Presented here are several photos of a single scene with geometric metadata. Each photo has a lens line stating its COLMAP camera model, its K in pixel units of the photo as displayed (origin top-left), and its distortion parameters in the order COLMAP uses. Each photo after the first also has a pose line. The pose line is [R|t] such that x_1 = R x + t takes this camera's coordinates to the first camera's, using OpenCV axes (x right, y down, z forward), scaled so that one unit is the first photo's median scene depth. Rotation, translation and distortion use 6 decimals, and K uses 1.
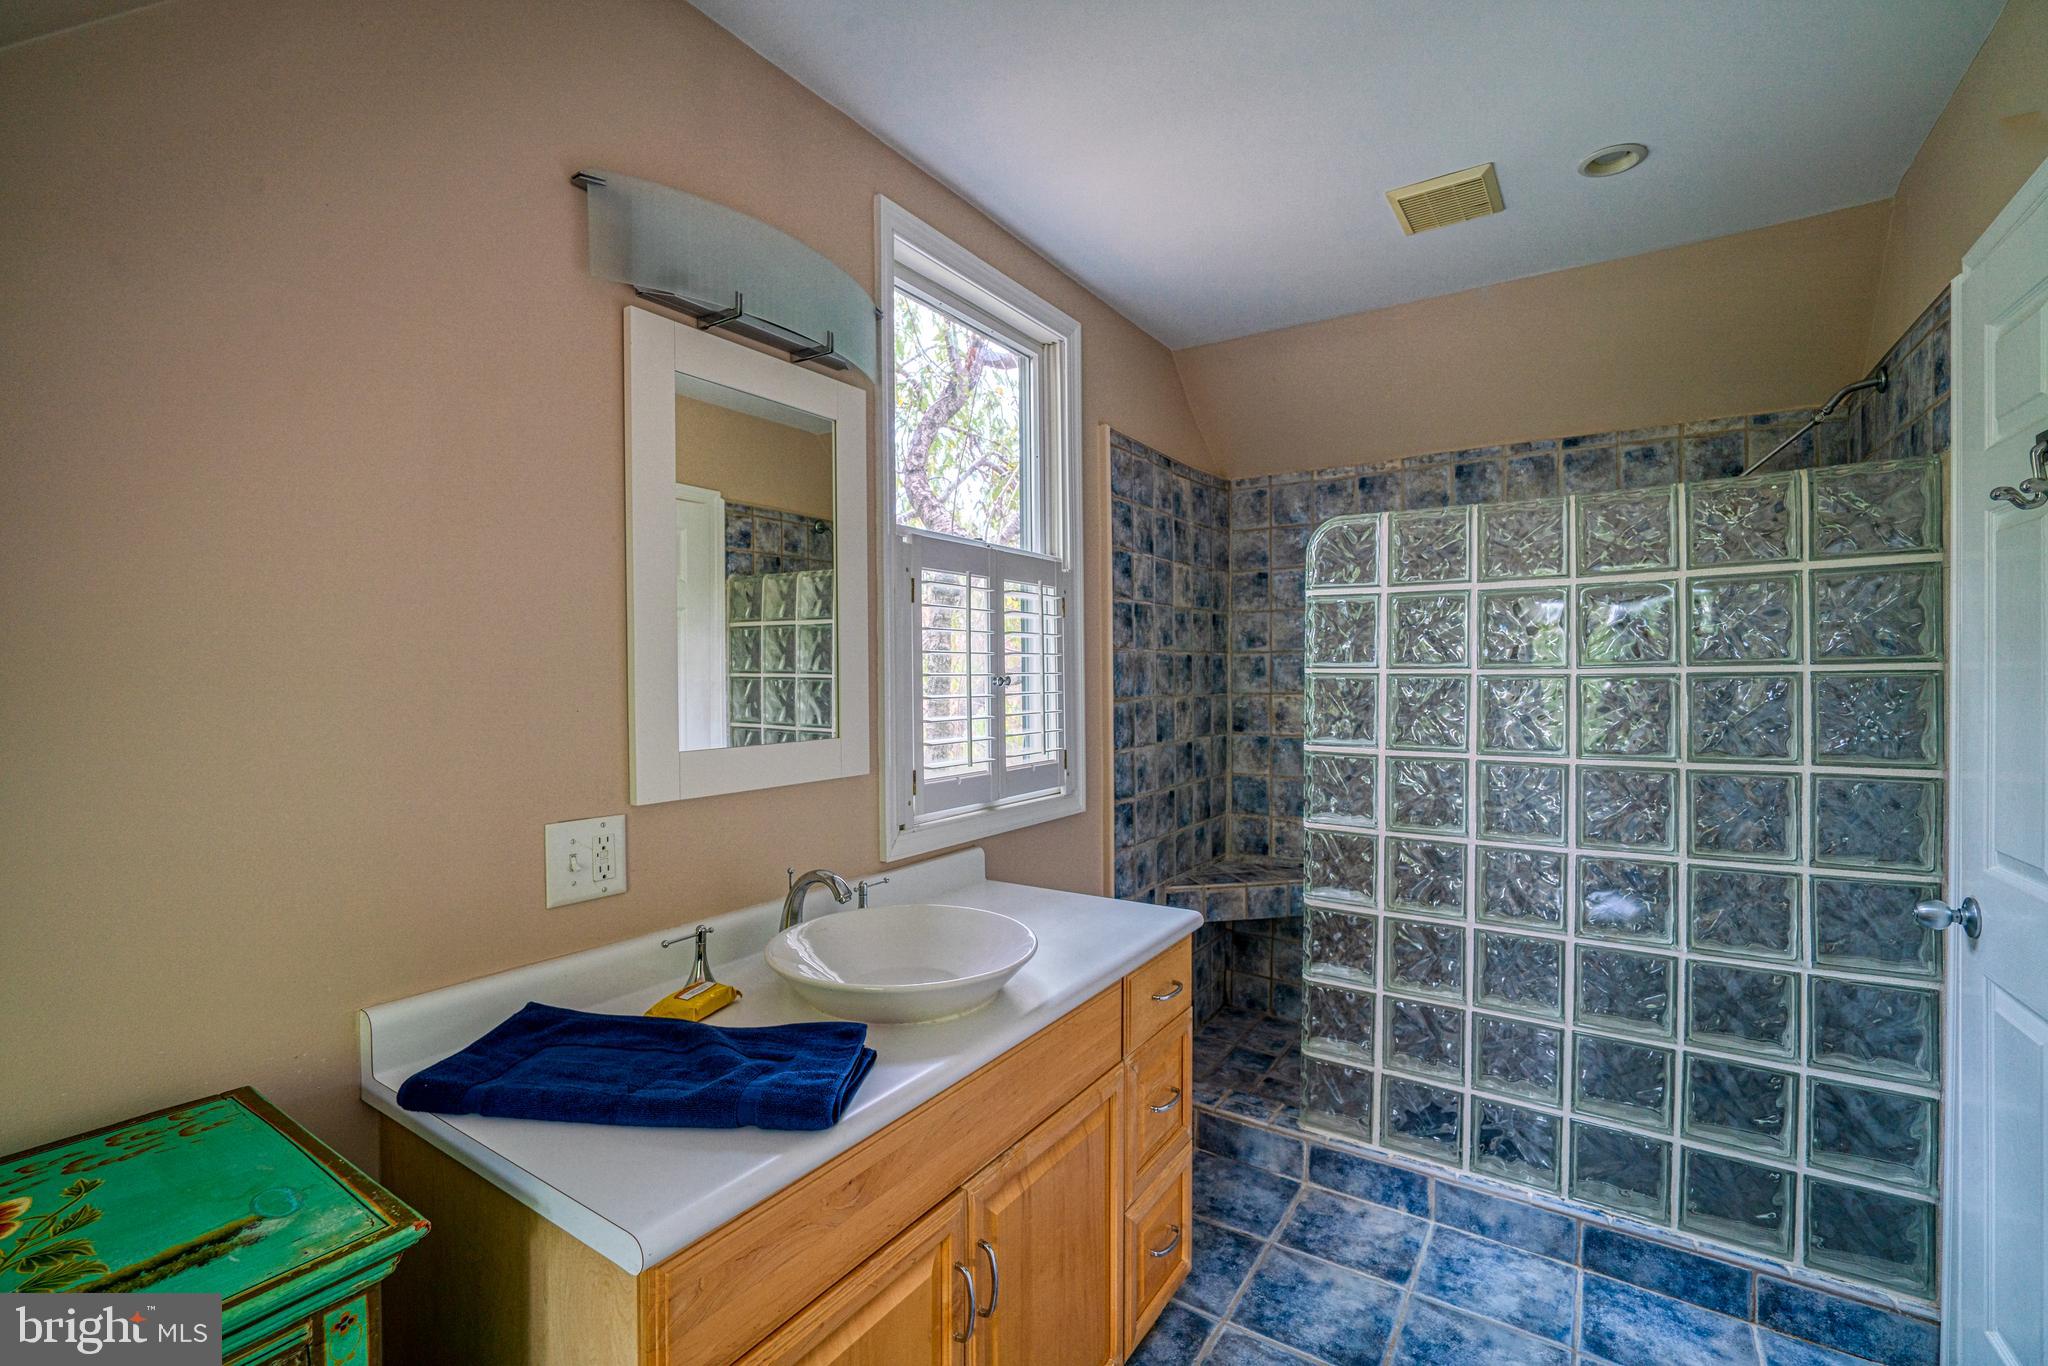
lens RADIAL K [[881.8, 0, 1017.7], [0, 881.8, 682.5], [0, 0, 1]] dist [-0.022881, 0.001926]
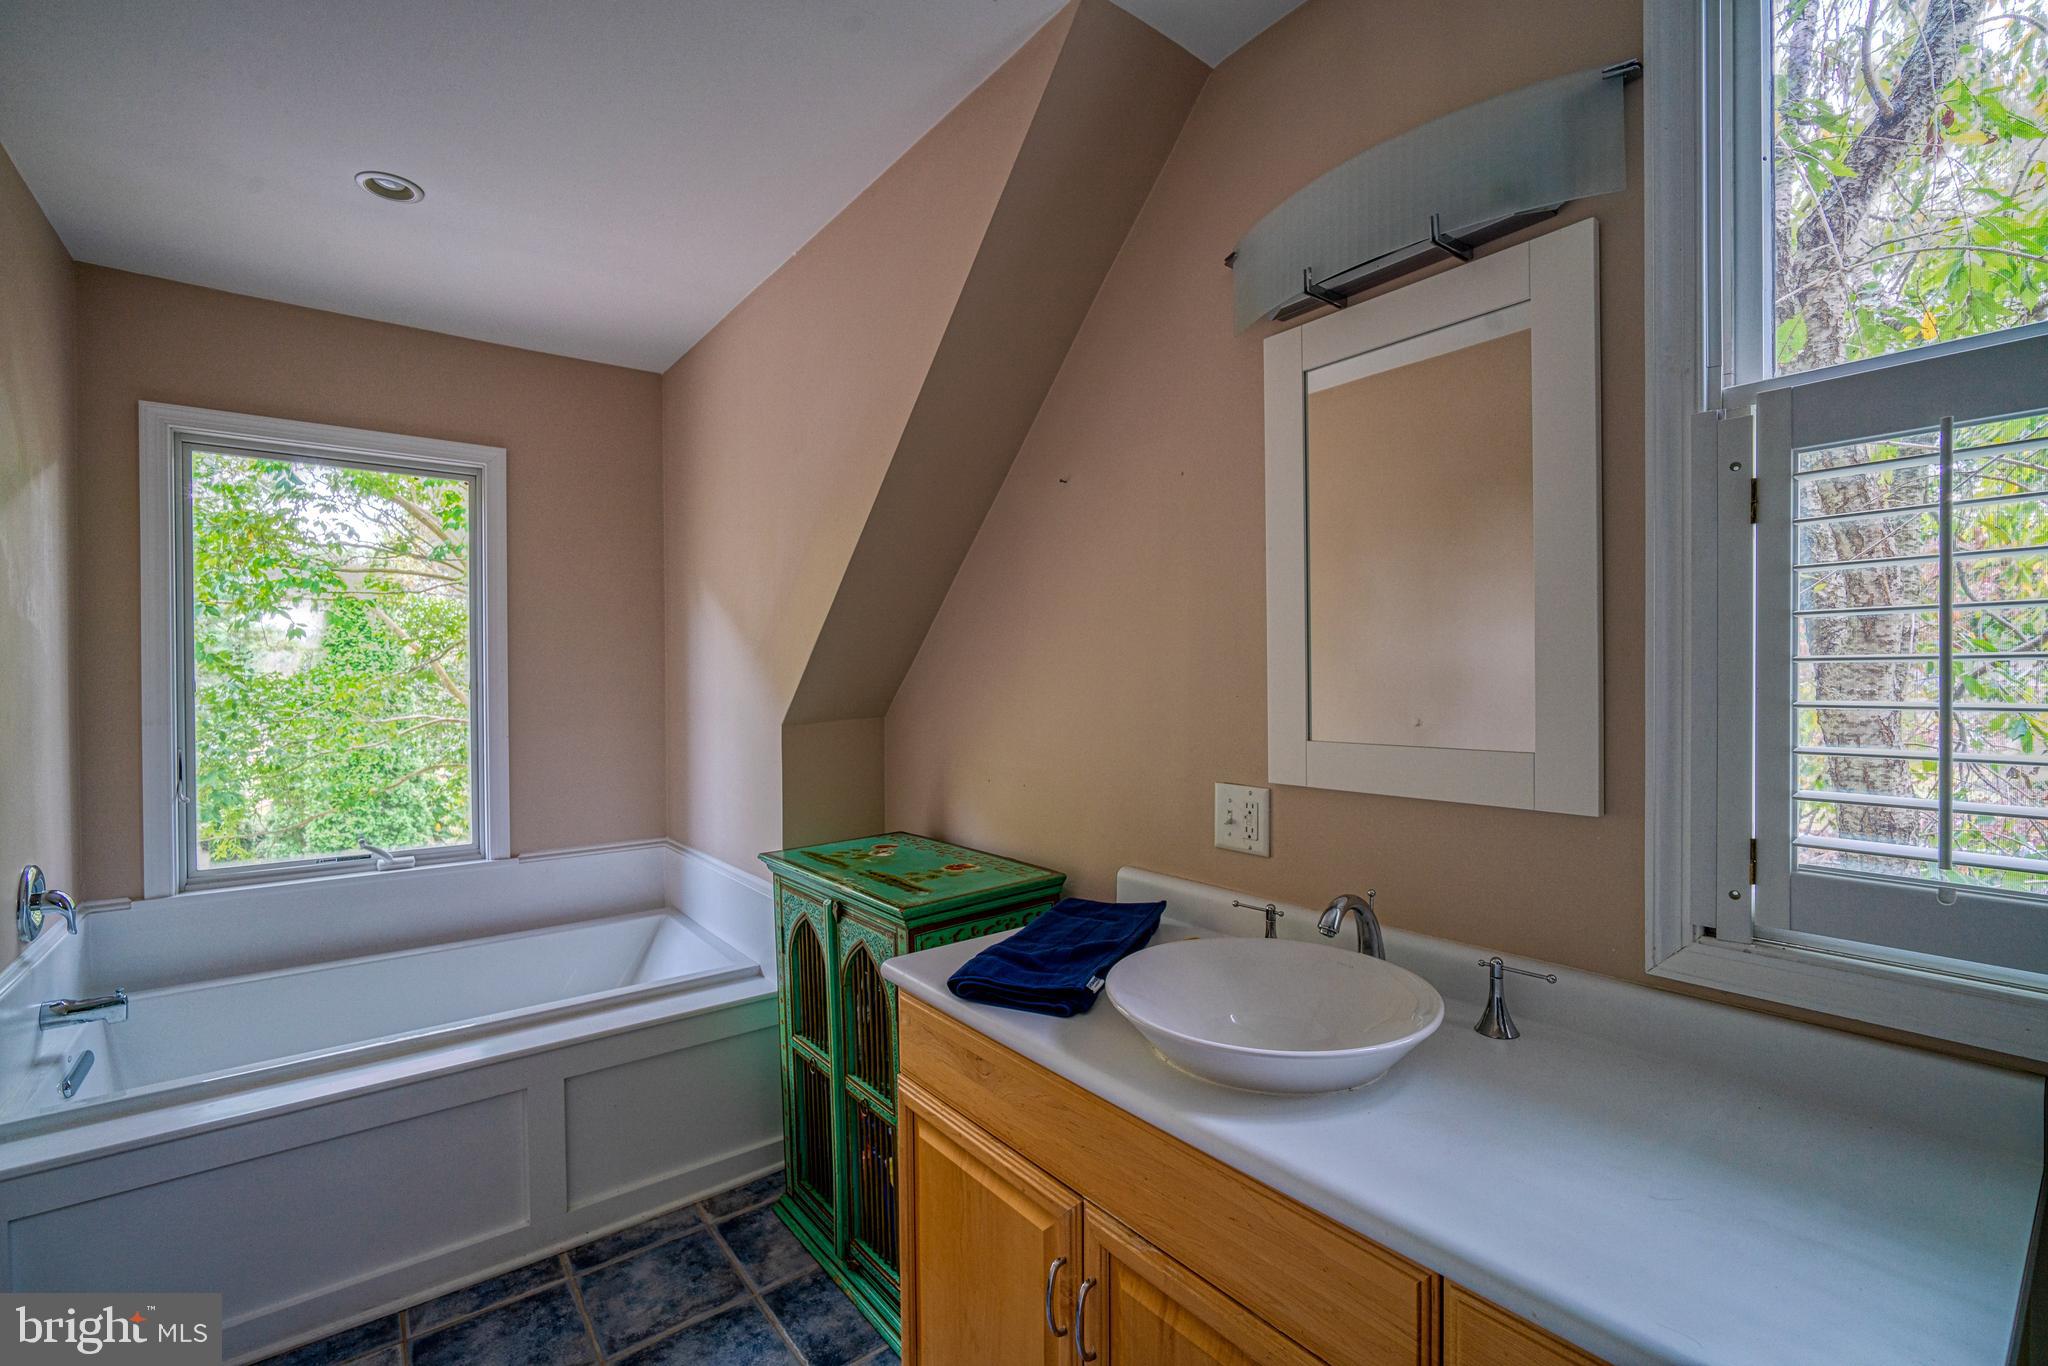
lens RADIAL K [[881.8, 0, 1018.8], [0, 881.8, 679.7], [0, 0, 1]] dist [-0.022881, 0.001926]
pose [[-0.315703, 0.018199, -0.948683, 0.688620], [0.008492, 0.999830, 0.016354, -0.012318], [0.948820, -0.002893, -0.315804, 0.983511]]
